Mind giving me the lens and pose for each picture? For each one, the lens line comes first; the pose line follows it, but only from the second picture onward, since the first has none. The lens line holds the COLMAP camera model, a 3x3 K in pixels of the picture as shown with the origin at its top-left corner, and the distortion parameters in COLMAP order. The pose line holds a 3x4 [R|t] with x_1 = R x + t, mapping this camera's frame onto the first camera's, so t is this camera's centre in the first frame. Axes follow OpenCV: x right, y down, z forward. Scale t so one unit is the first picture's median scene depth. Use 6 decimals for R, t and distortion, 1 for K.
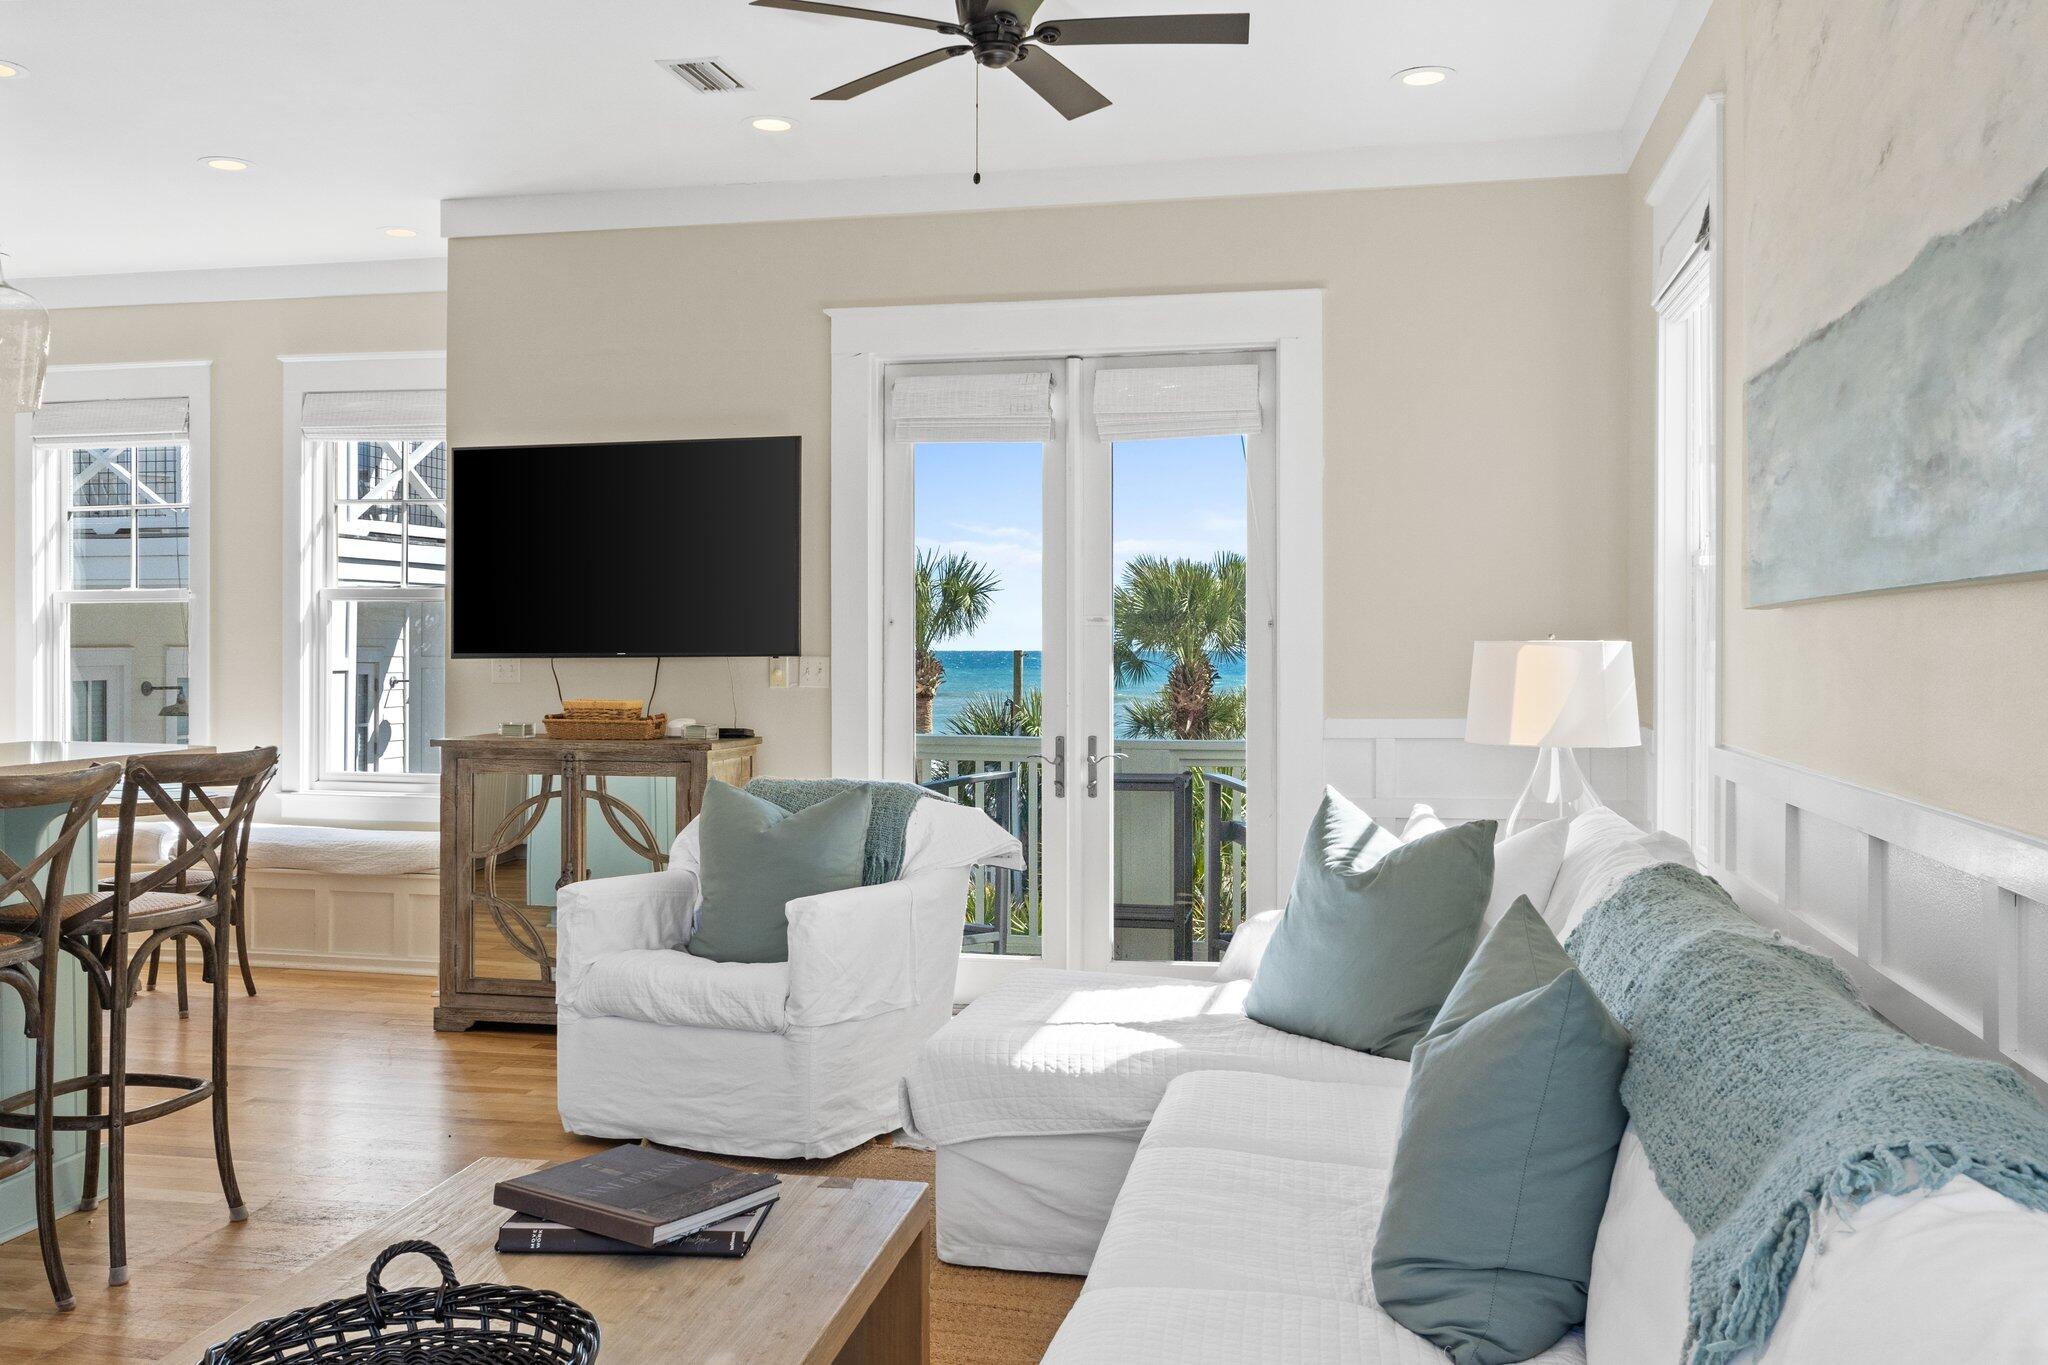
lens RADIAL K [[1766.0, 0, 1025.5], [0, 1766.0, 665.0], [0, 0, 1]] dist [-0.008575, 0.003225]
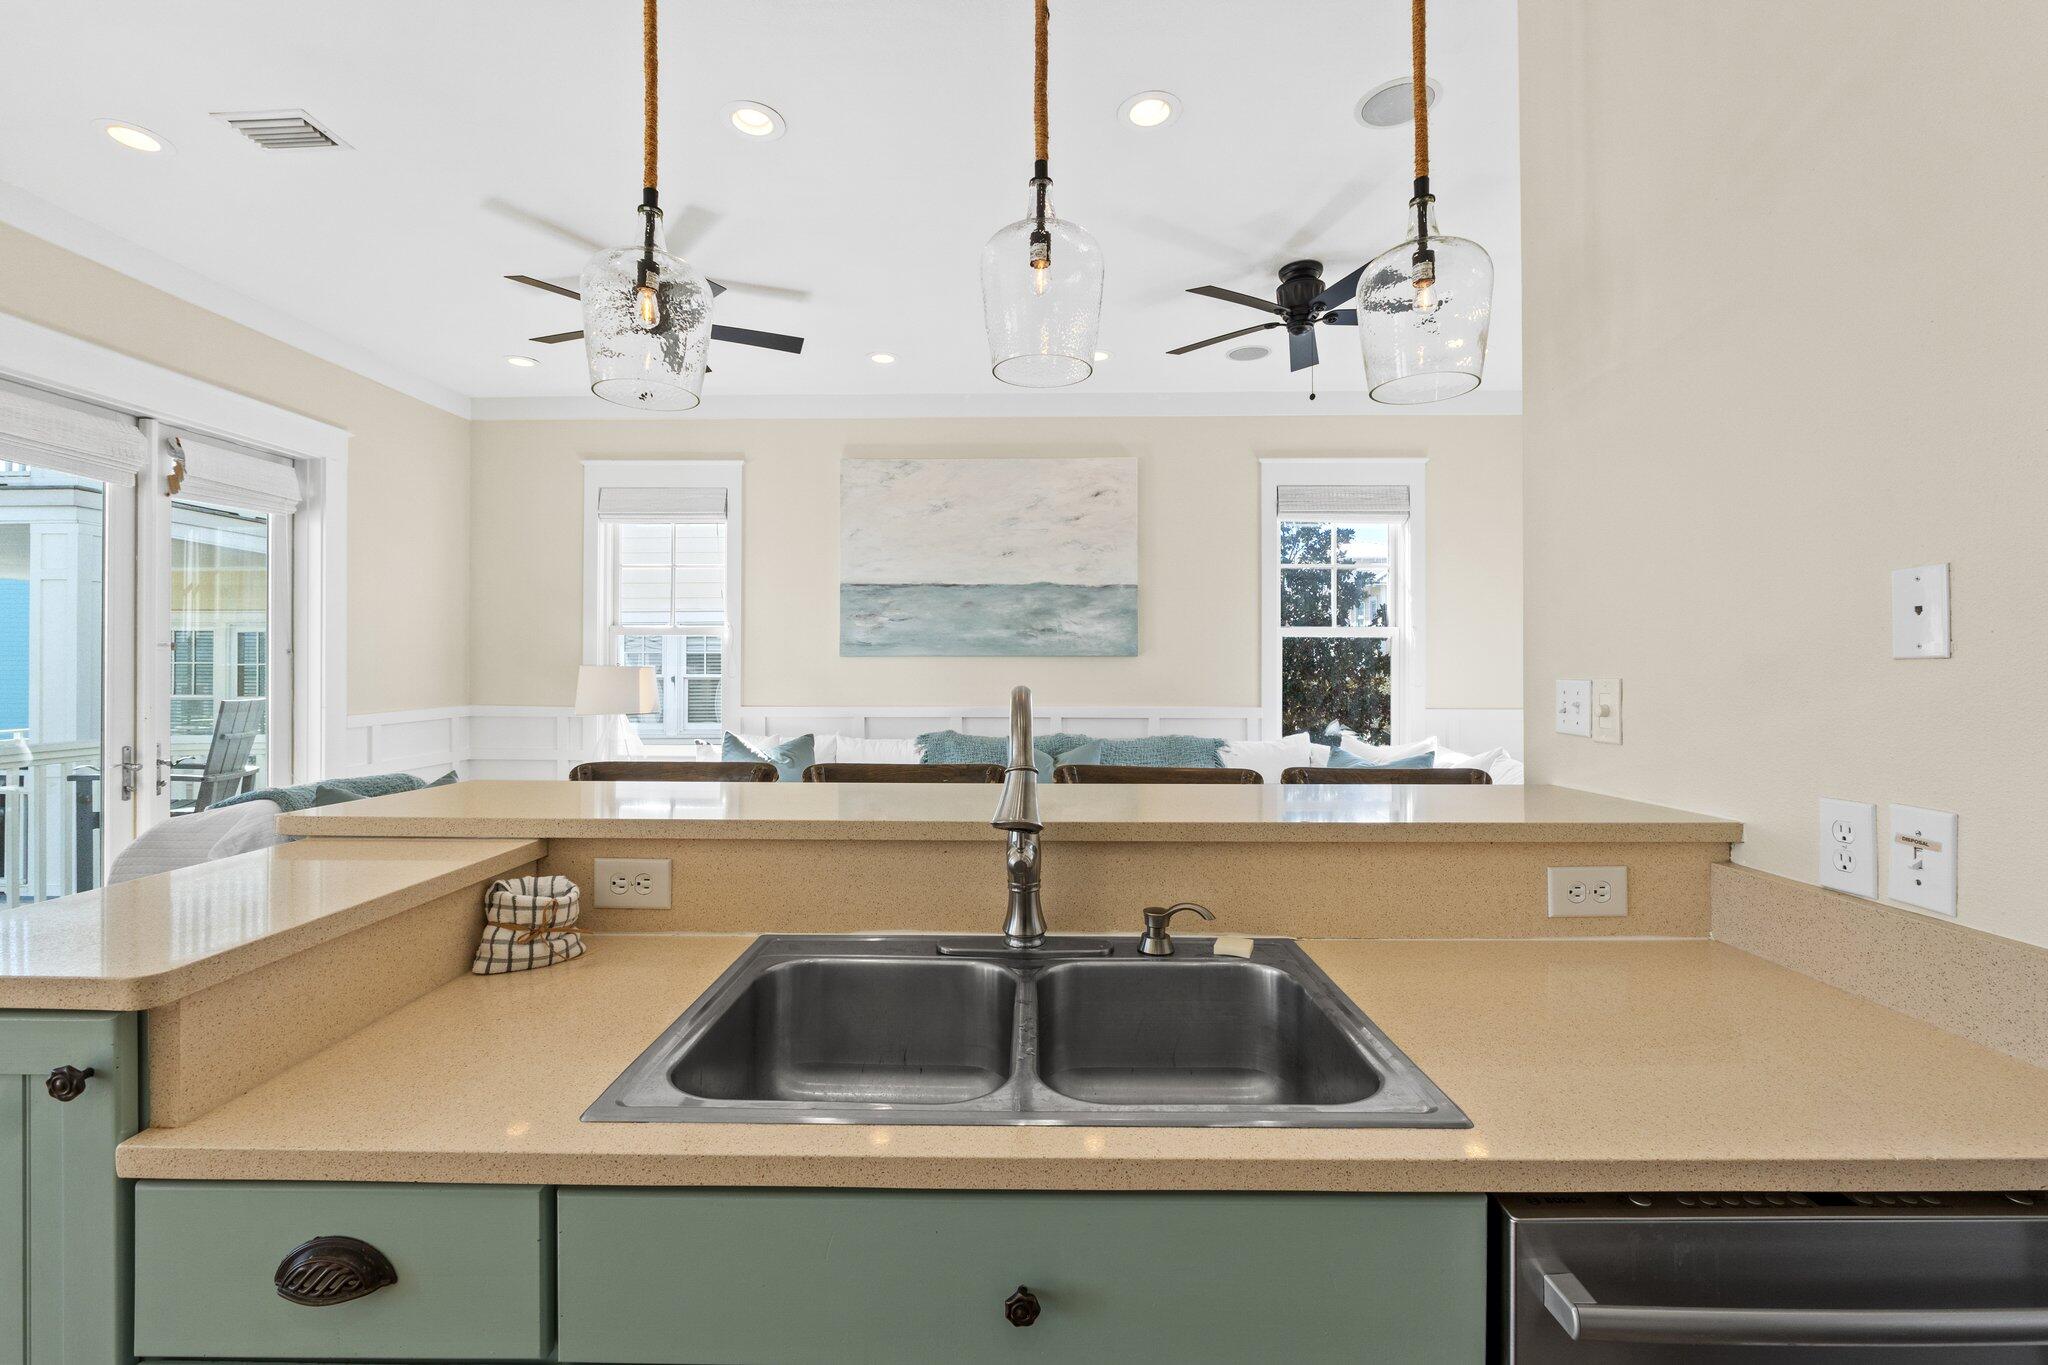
lens RADIAL K [[861.9, 0, 1027.9], [0, 861.9, 672.9], [0, 0, 1]] dist [-0.009430, 0.000108]
pose [[-0.181219, -0.001981, 0.983441, -0.659689], [0.010022, 0.999942, 0.003861, -0.002701], [-0.983392, 0.010556, -0.181189, 0.560537]]
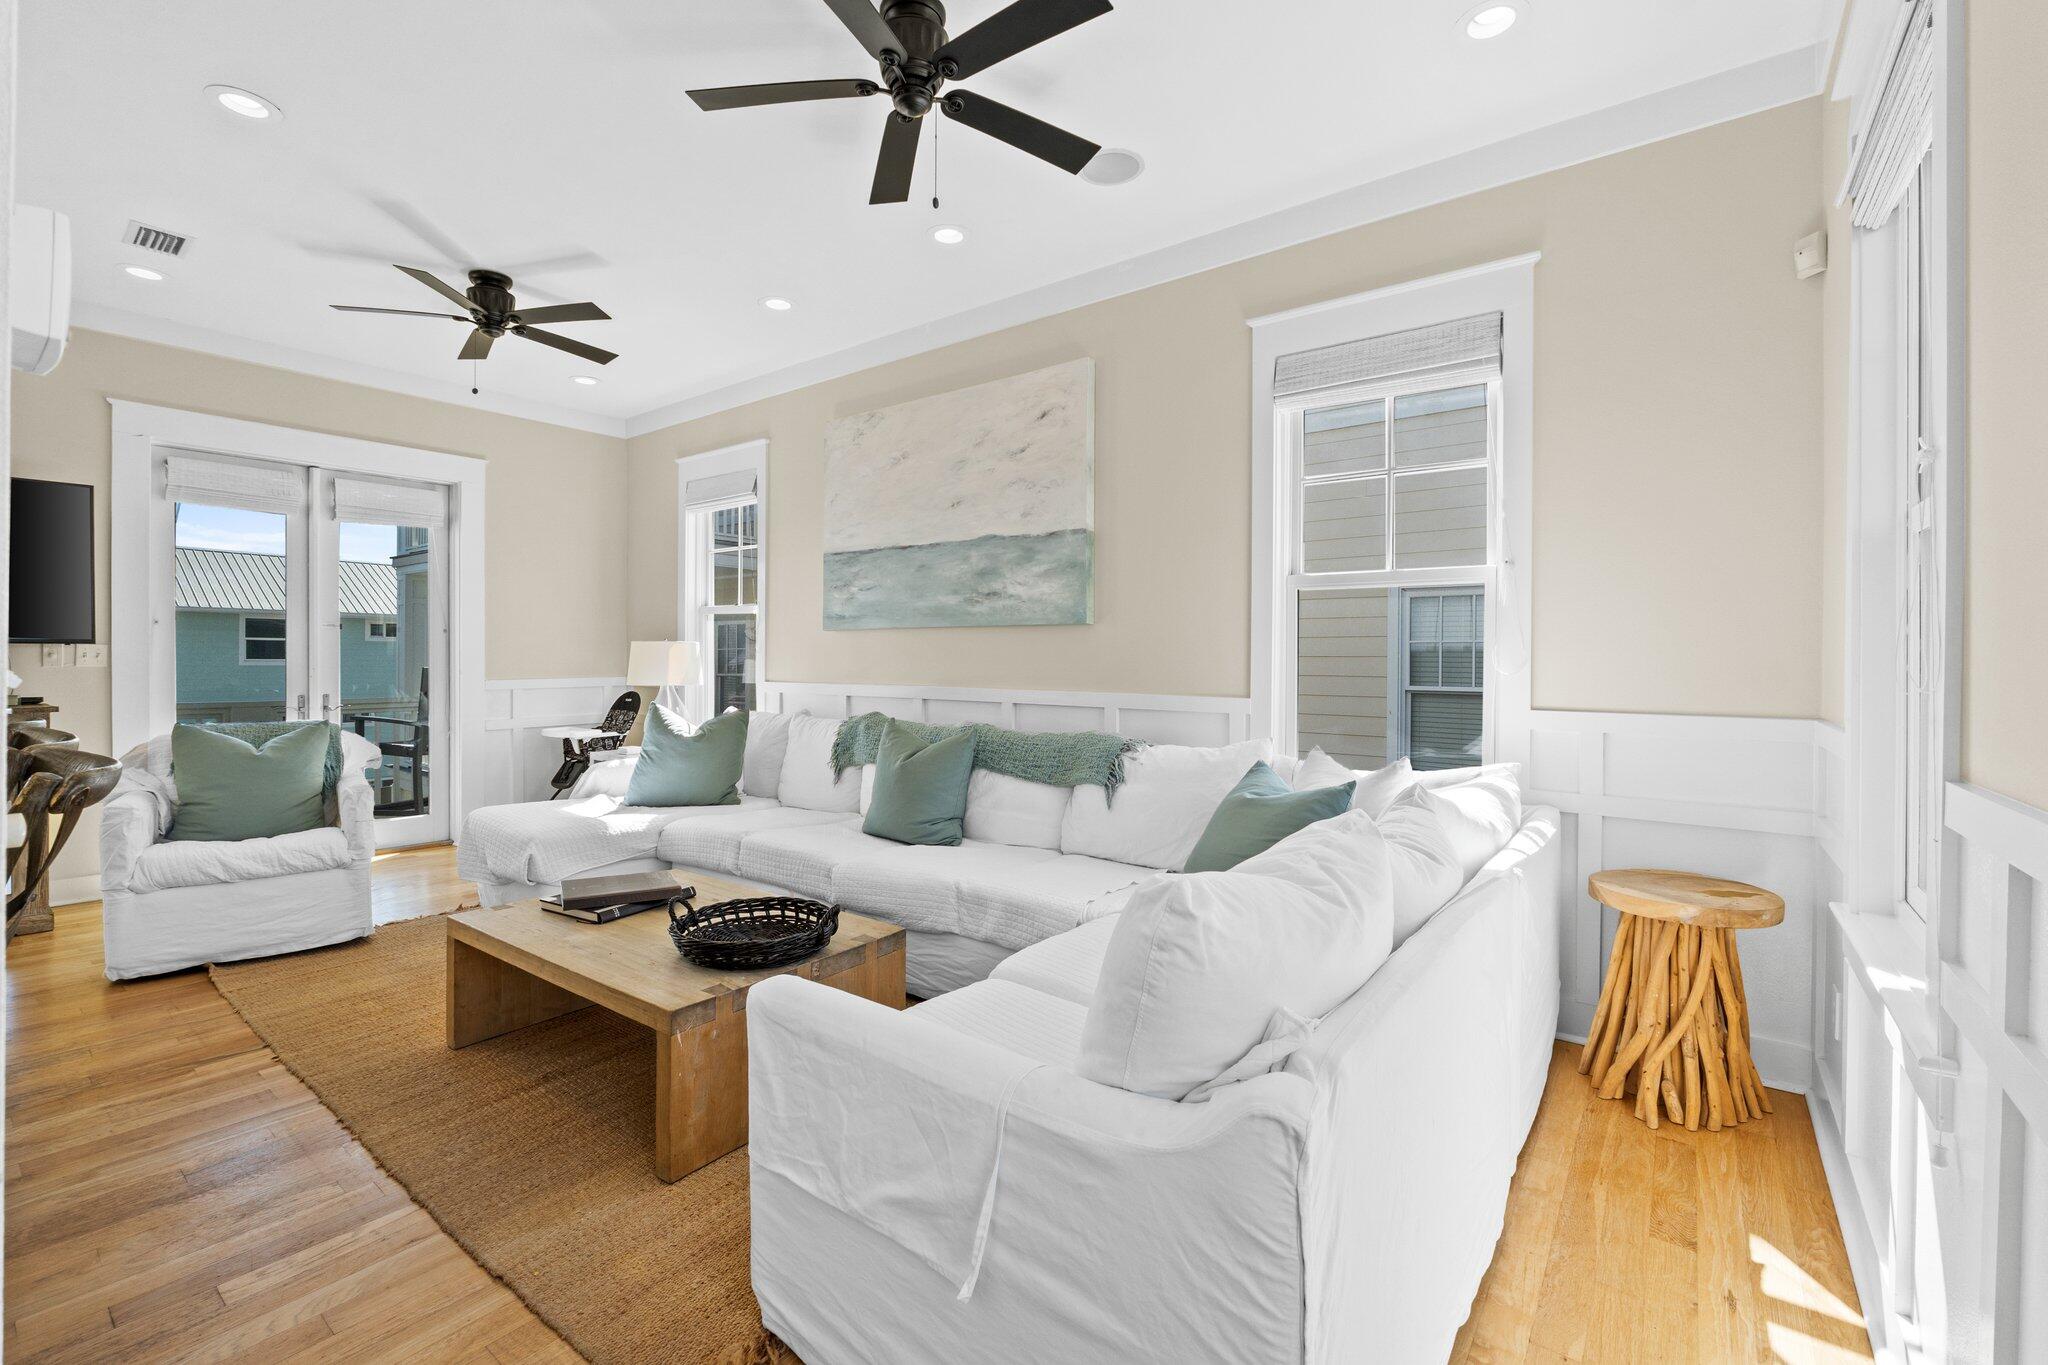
lens RADIAL K [[861.9, 0, 1015.1], [0, 861.9, 672.0], [0, 0, 1]] dist [-0.009430, 0.000108]
pose [[0.438869, -0.013245, 0.898453, -0.430508], [0.004510, 0.999911, 0.012538, 0.012587], [-0.898540, -0.001450, 0.438890, 0.054530]]
